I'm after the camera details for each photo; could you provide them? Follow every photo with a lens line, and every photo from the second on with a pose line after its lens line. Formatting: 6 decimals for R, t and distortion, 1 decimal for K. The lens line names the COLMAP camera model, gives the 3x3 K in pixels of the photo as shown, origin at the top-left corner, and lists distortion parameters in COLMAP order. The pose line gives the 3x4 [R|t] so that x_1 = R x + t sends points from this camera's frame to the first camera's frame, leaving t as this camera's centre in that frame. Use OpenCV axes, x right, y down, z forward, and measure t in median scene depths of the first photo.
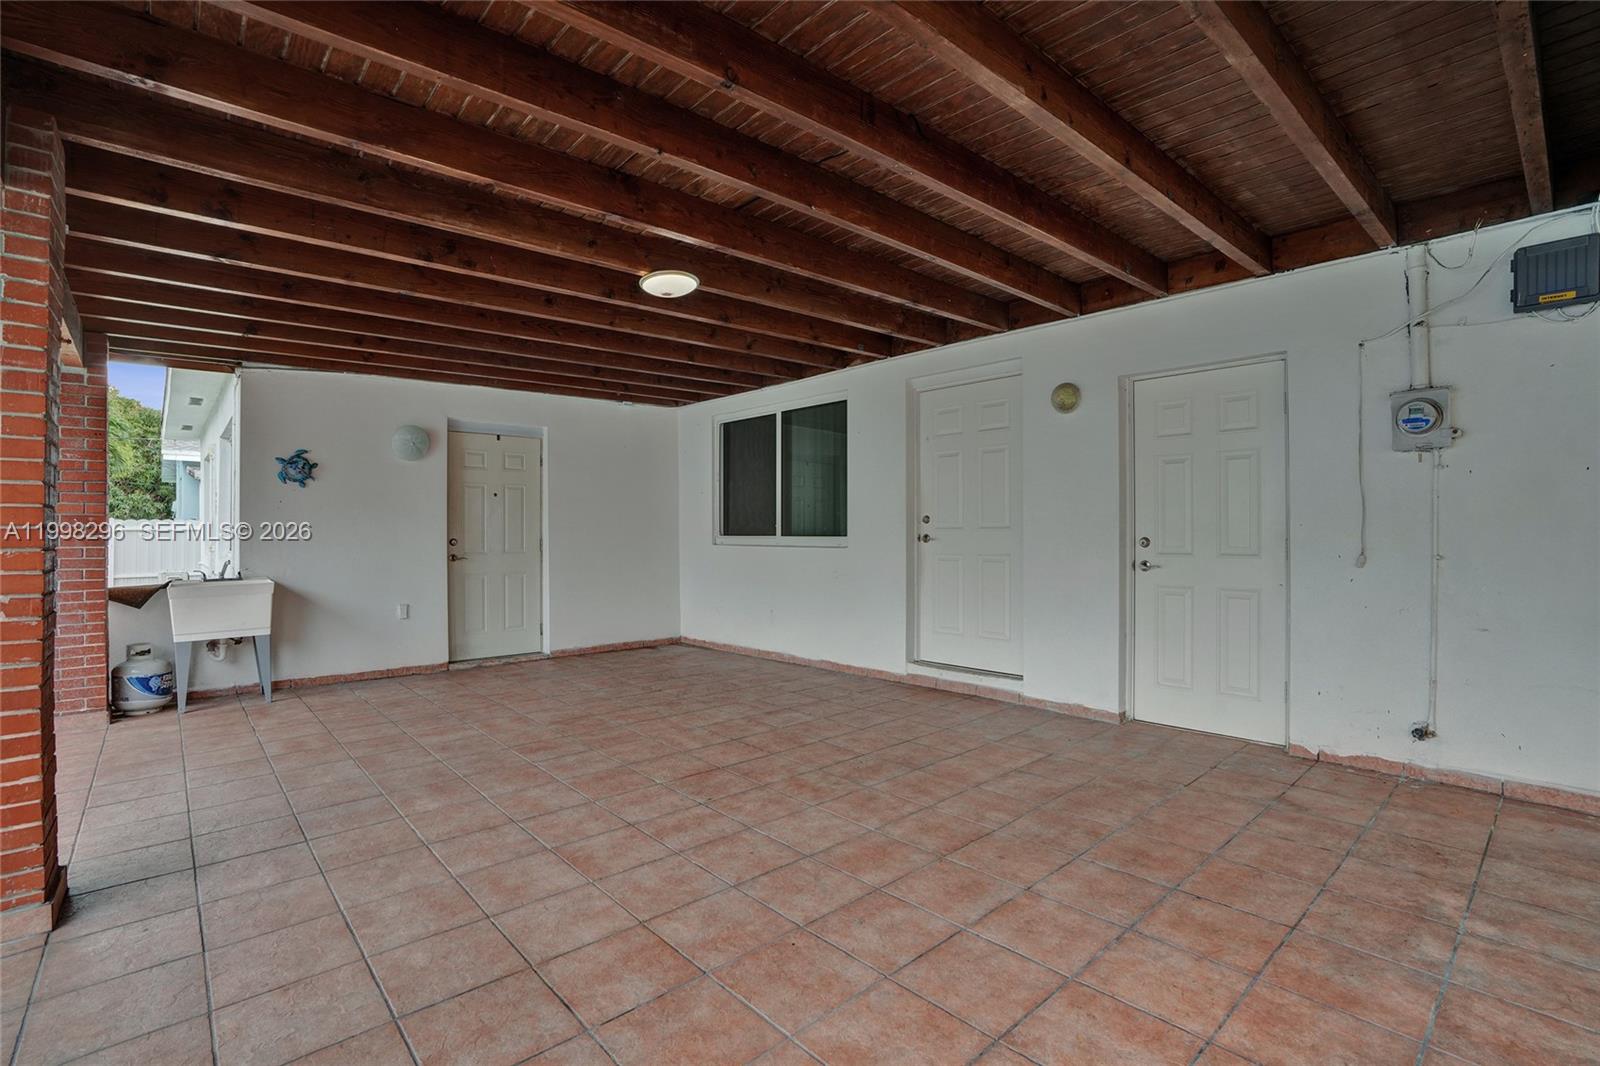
lens RADIAL K [[747.3, 0, 793.7], [0, 747.3, 528.3], [0, 0, 1]] dist [-0.052254, 0.000017]
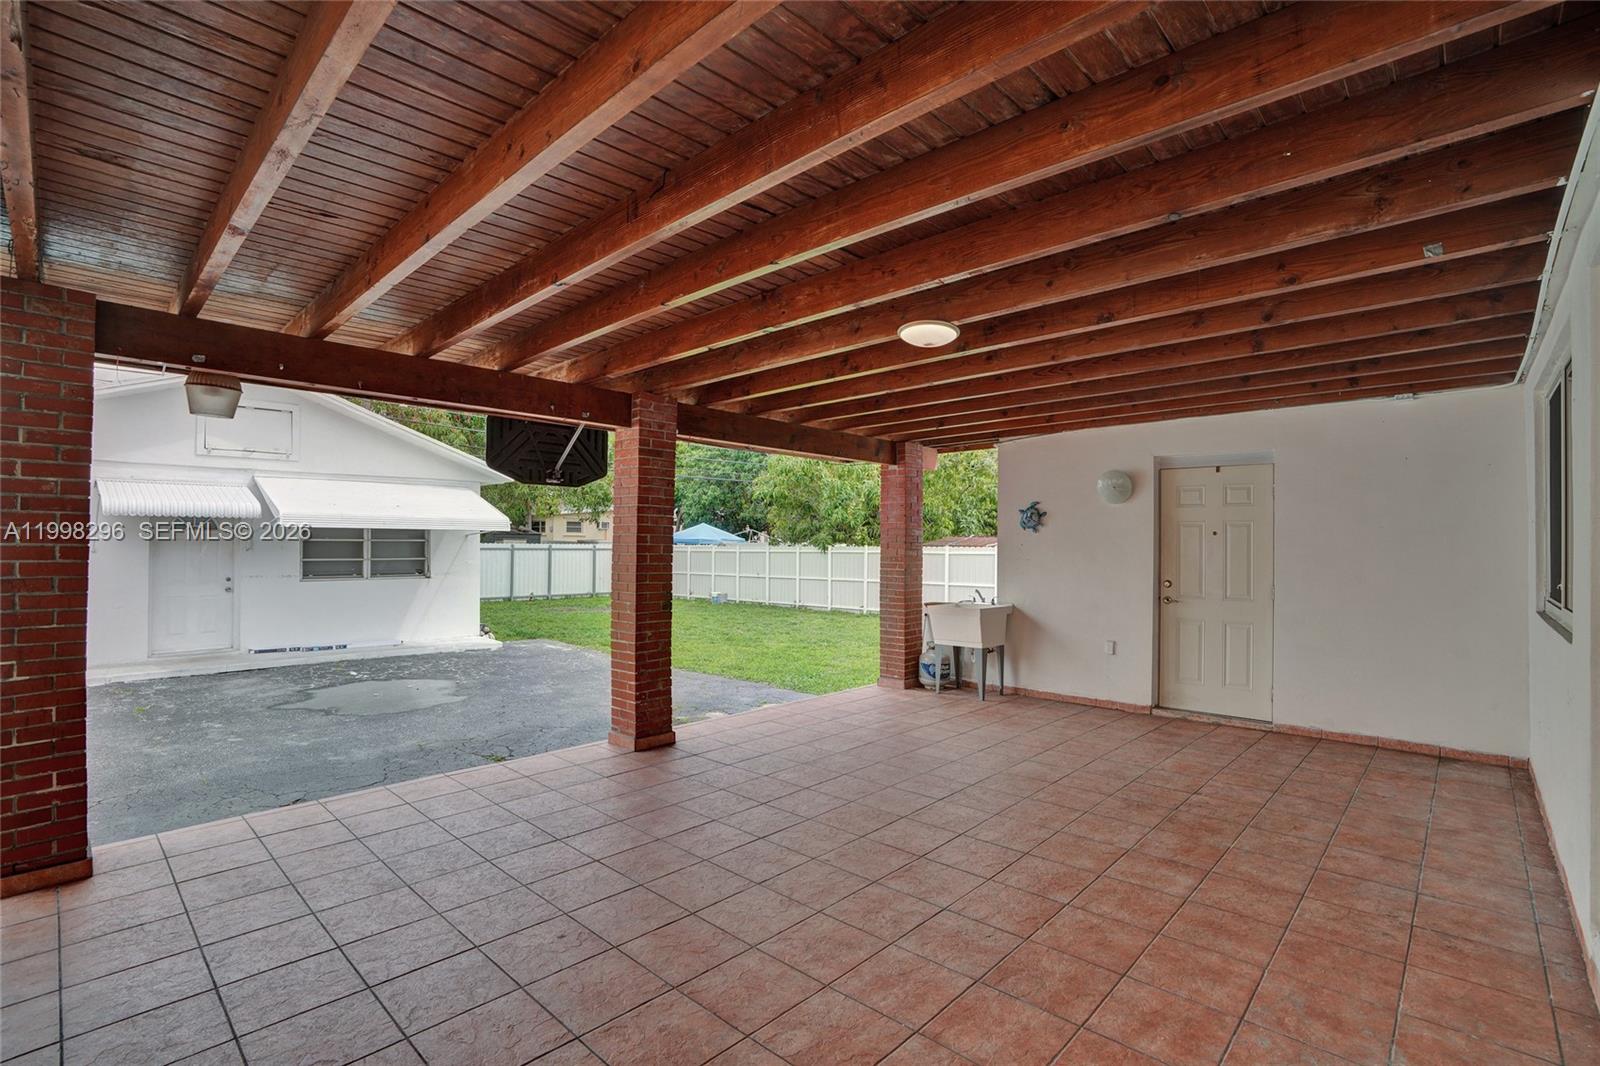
lens RADIAL K [[731.1, 0, 800.0], [0, 731.1, 533.0], [0, 0, 1]] dist [-0.050009, 0.018978]
pose [[0.095508, -0.011807, -0.995359, 0.590998], [-0.004183, 0.999916, -0.012262, -0.046582], [0.995420, 0.005334, 0.095451, 0.586572]]
